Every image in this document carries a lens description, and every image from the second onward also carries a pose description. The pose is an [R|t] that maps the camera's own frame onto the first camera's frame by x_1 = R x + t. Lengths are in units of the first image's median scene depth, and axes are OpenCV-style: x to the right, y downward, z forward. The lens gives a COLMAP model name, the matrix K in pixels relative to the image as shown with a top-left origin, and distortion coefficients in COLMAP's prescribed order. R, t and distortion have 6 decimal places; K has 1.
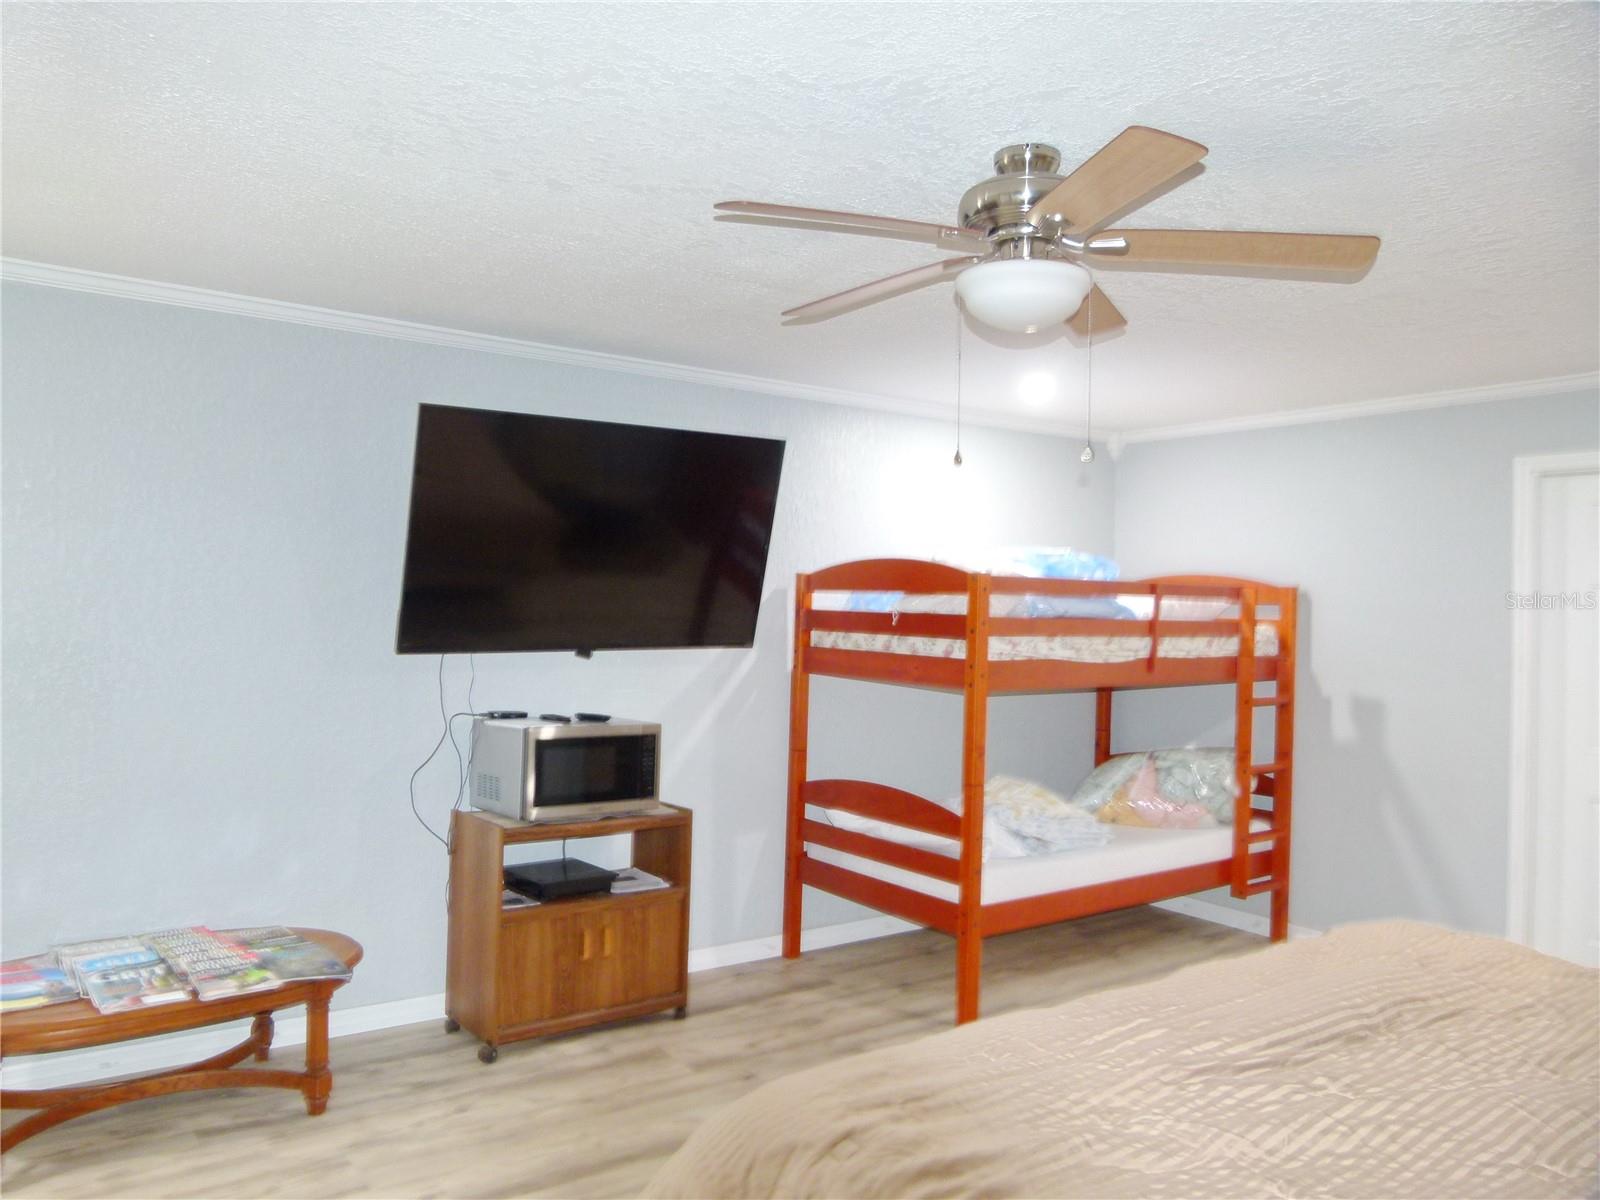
lens RADIAL K [[1196.1, 0, 790.8], [0, 1196.1, 599.5], [0, 0, 1]] dist [-0.049521, 0.041468]
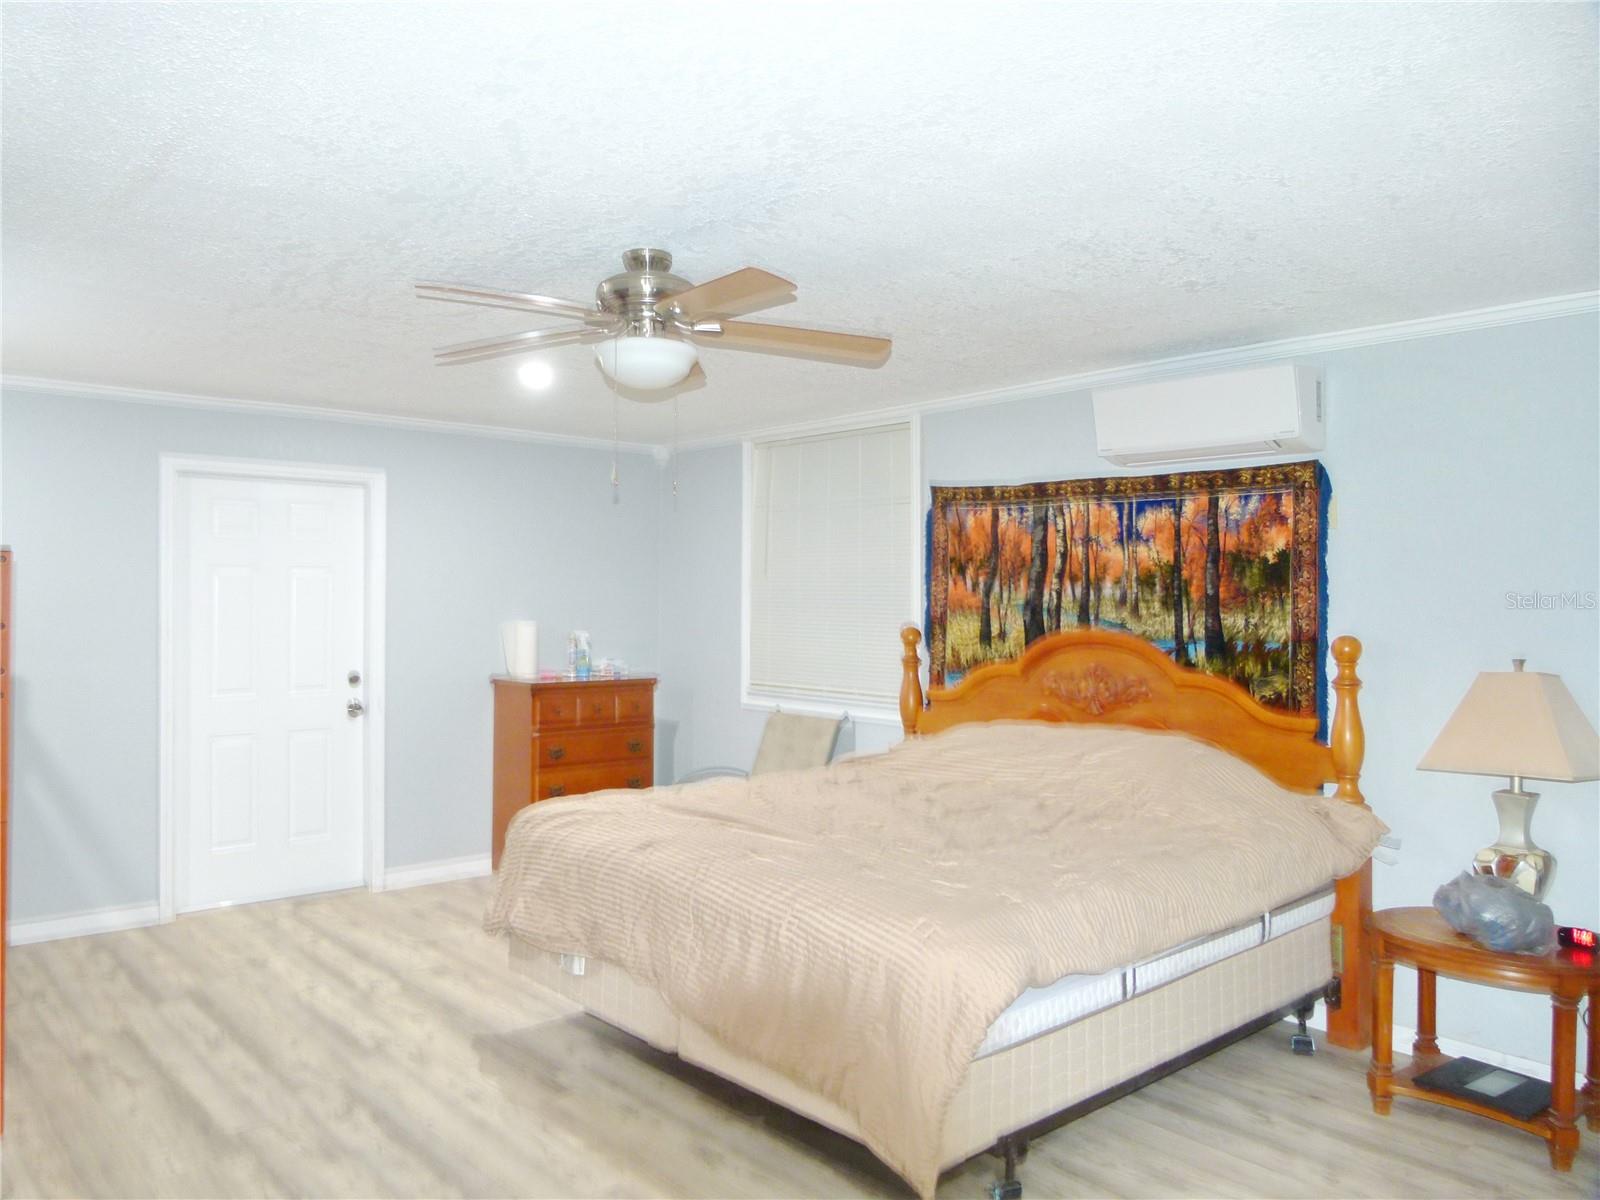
lens RADIAL K [[1196.1, 0, 790.8], [0, 1196.1, 599.5], [0, 0, 1]] dist [-0.049521, 0.041468]
pose [[-0.093282, -0.023738, 0.995357, -0.600437], [-0.019849, 0.999561, 0.021978, -0.017000], [-0.995442, -0.017707, -0.093712, 0.497064]]
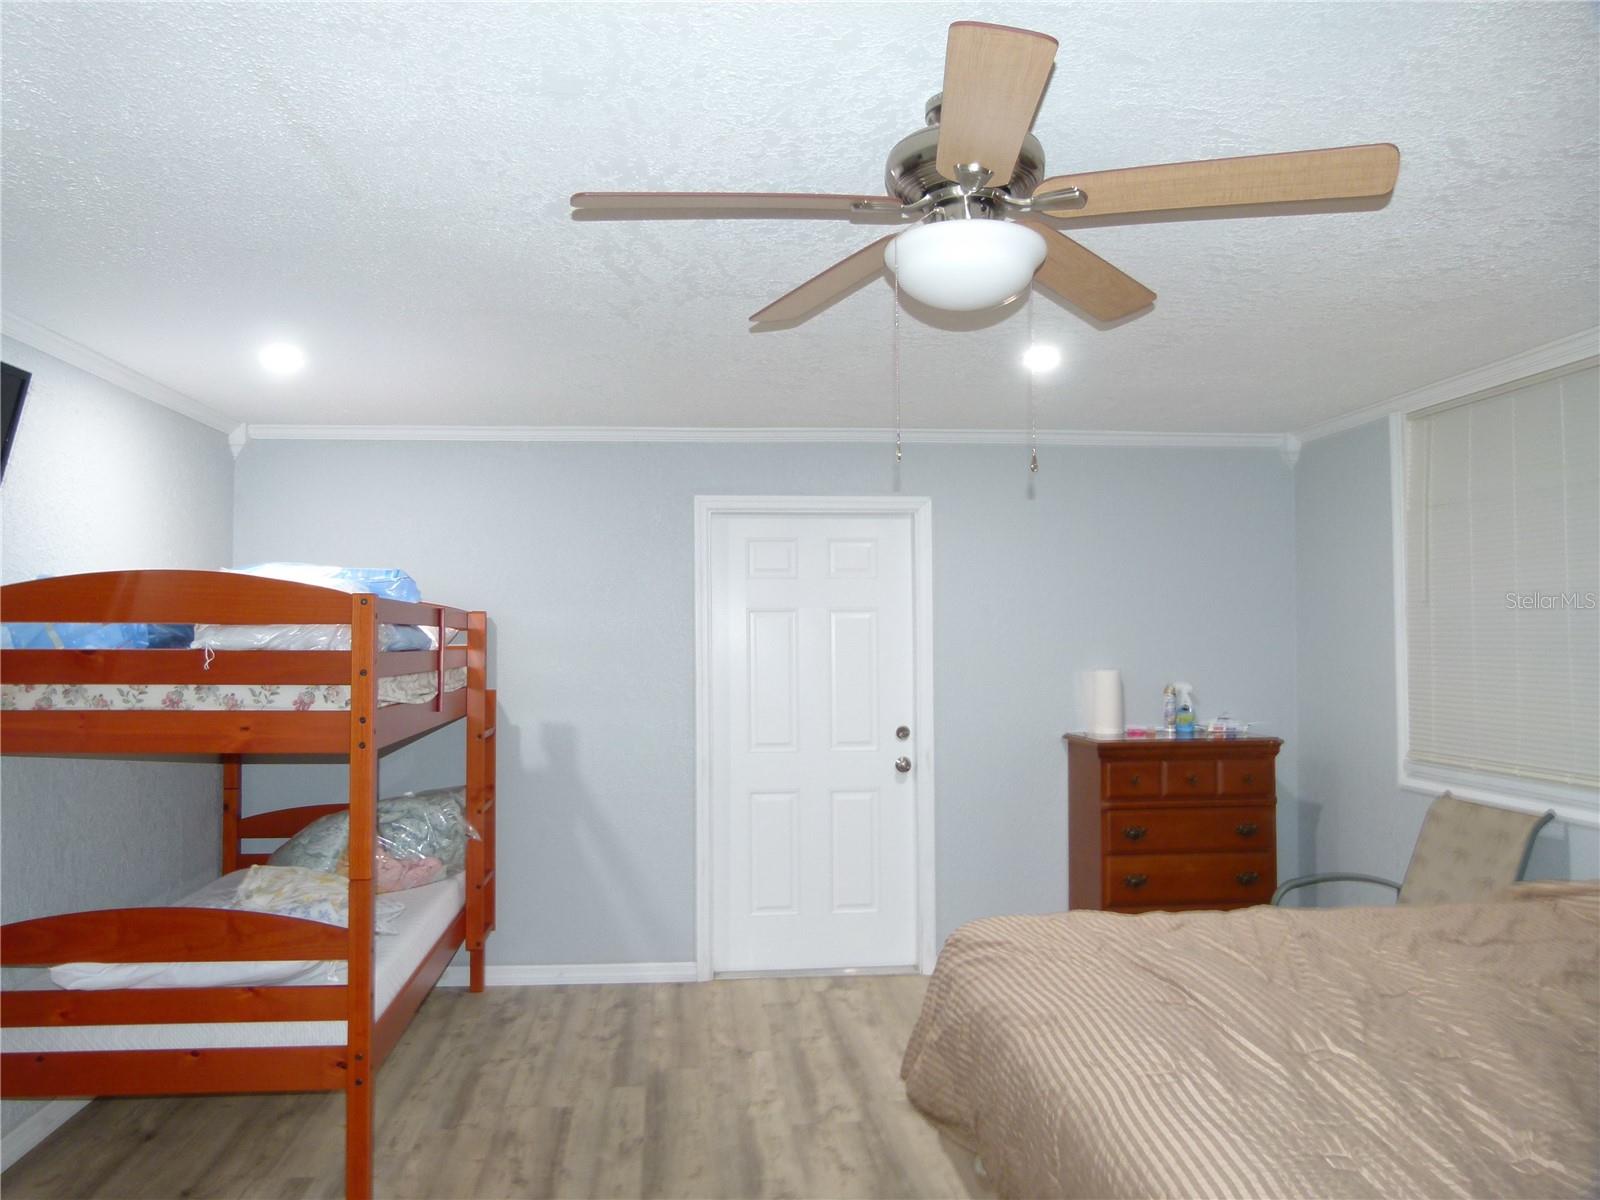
lens RADIAL K [[1199.5, 0, 785.5], [0, 1199.5, 588.7], [0, 0, 1]] dist [-0.014859, 0.002563]
pose [[0.520380, 0.014205, 0.853816, -0.313720], [0.010050, 0.999691, -0.022757, -0.005682], [-0.853875, 0.020423, 0.520077, 0.339590]]
